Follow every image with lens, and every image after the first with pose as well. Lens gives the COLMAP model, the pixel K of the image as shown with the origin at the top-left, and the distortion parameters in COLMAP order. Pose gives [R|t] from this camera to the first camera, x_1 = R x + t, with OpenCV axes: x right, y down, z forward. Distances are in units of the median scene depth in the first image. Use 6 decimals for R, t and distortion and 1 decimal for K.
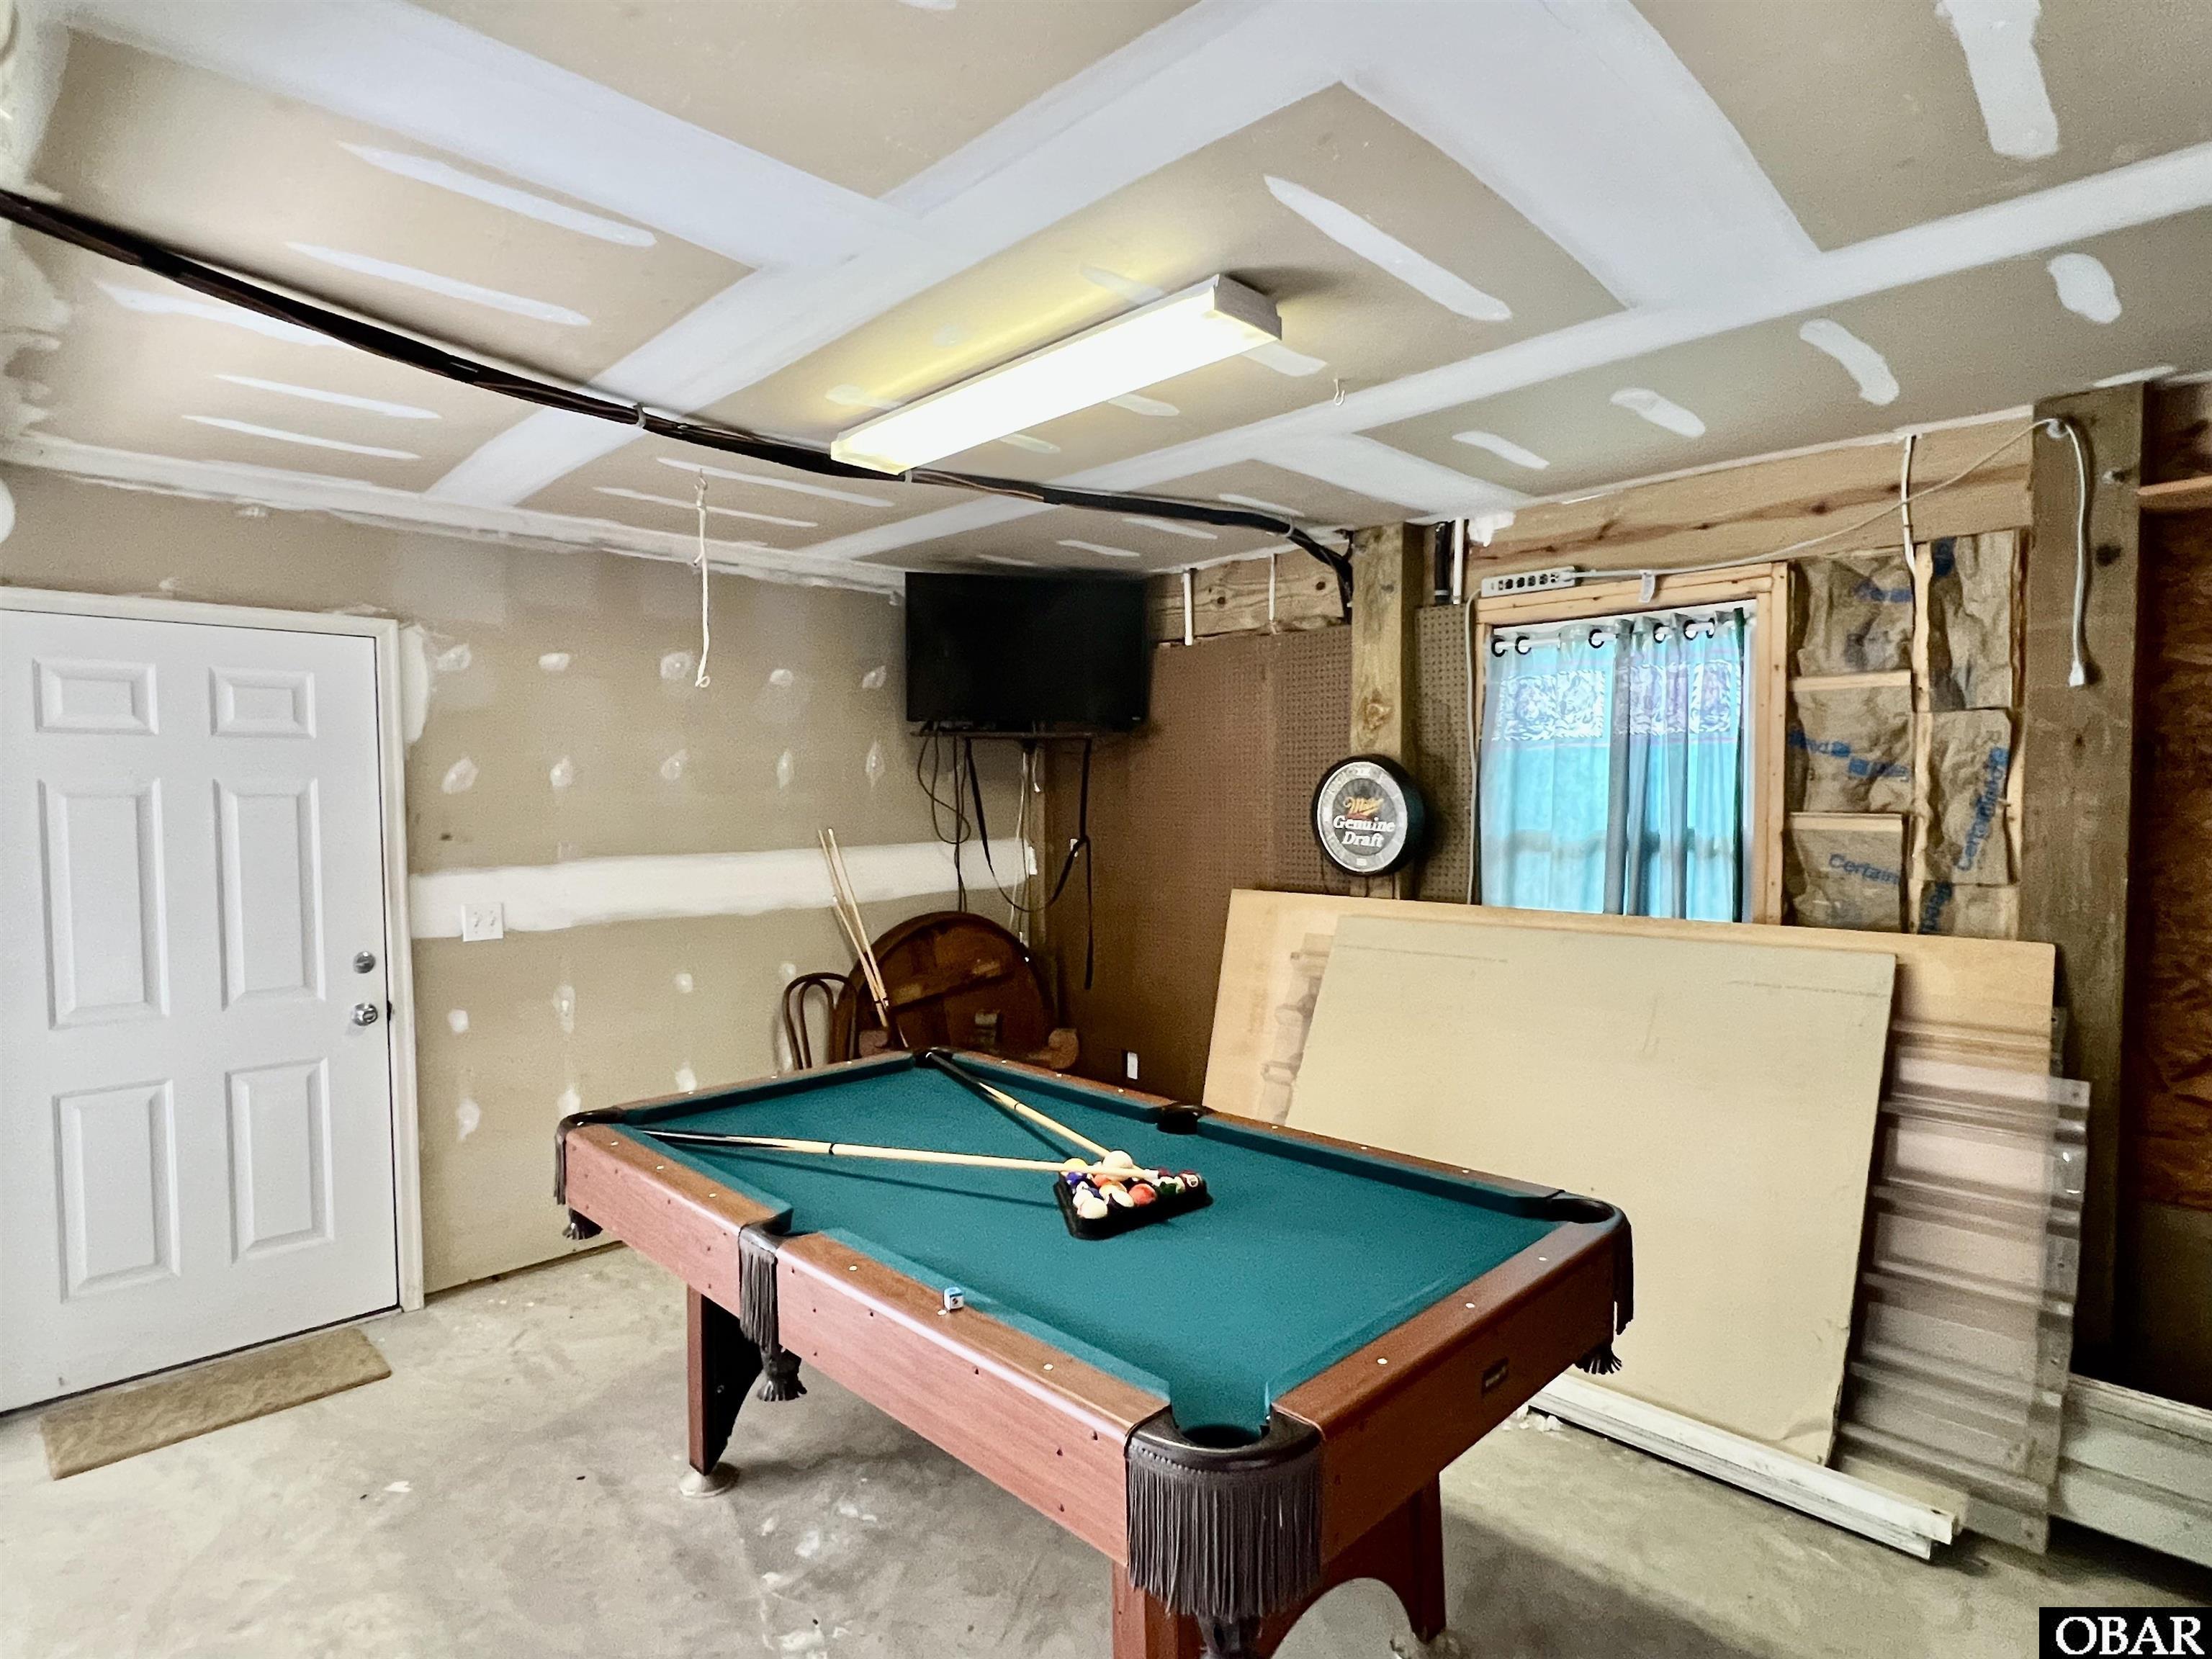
lens RADIAL K [[1175.2, 0, 1106.7], [0, 1175.2, 839.5], [0, 0, 1]] dist [0.001122, 0.000287]
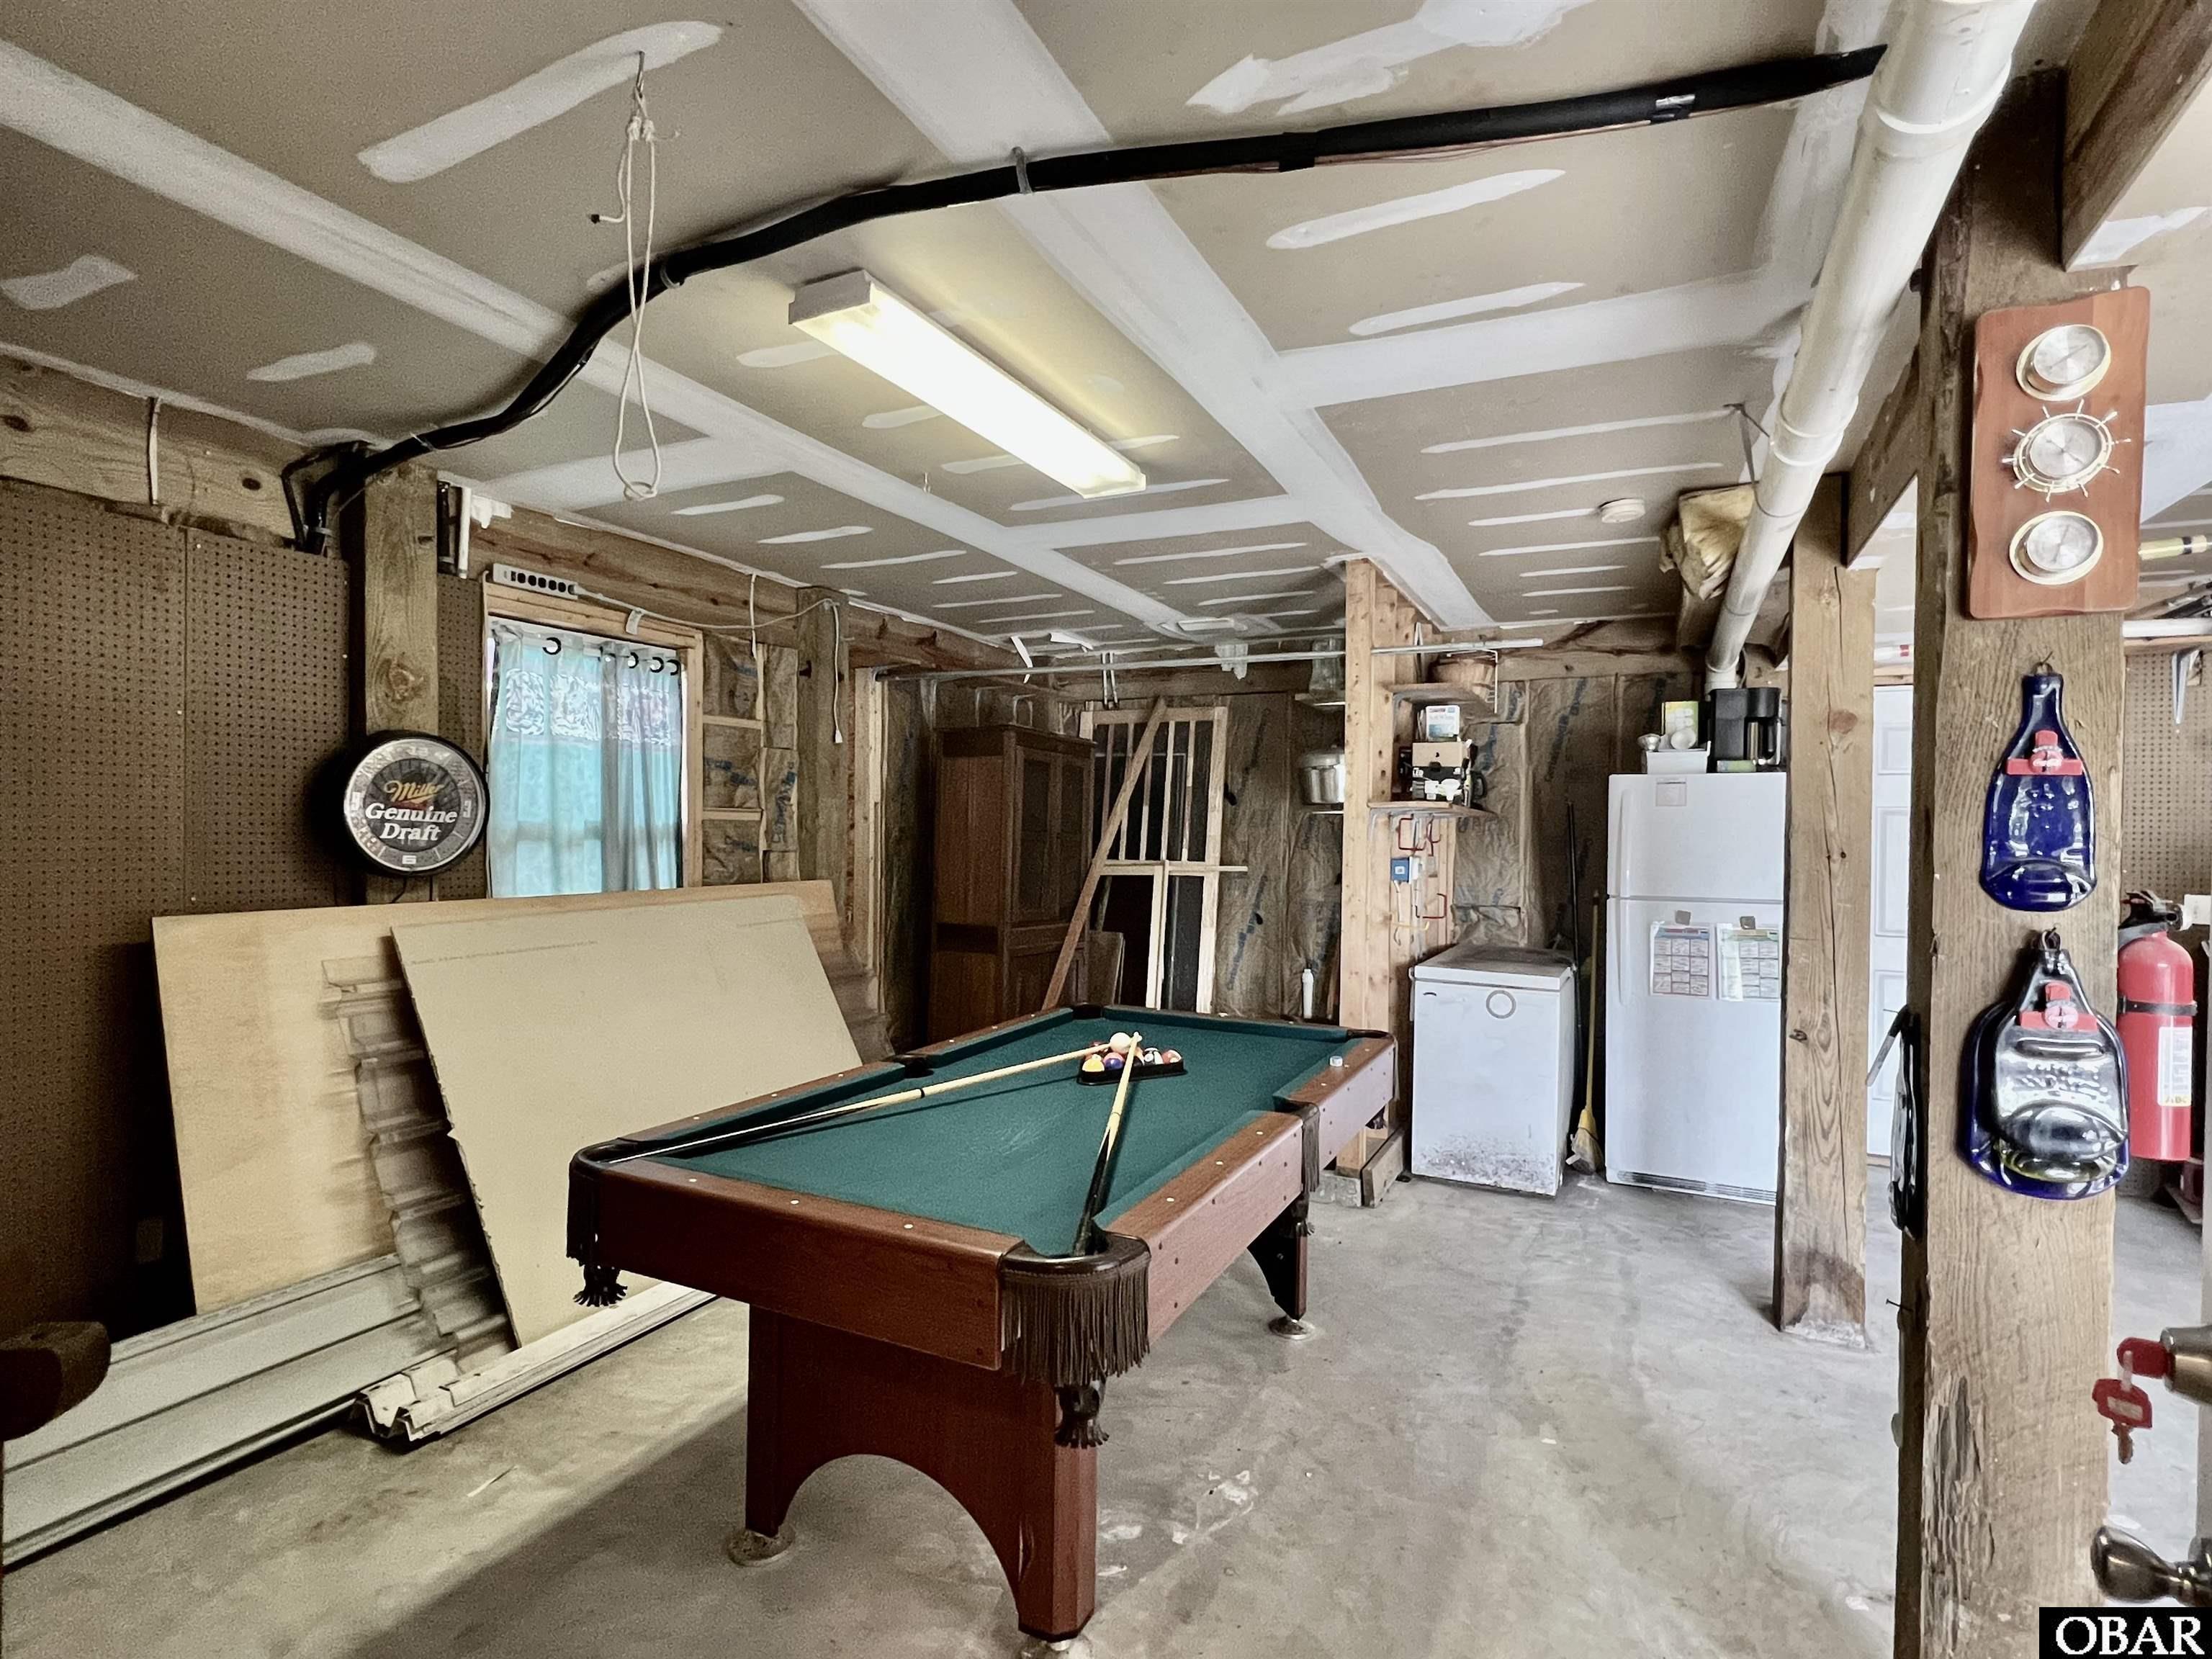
lens RADIAL K [[1106.2, 0, 1107.5], [0, 1106.2, 836.4], [0, 0, 1]] dist [-0.000018, 0.000043]
pose [[-0.331144, -0.004597, 0.943569, -0.768971], [0.027203, 0.999526, 0.014416, 0.005557], [-0.943188, 0.030442, -0.330862, 0.897221]]
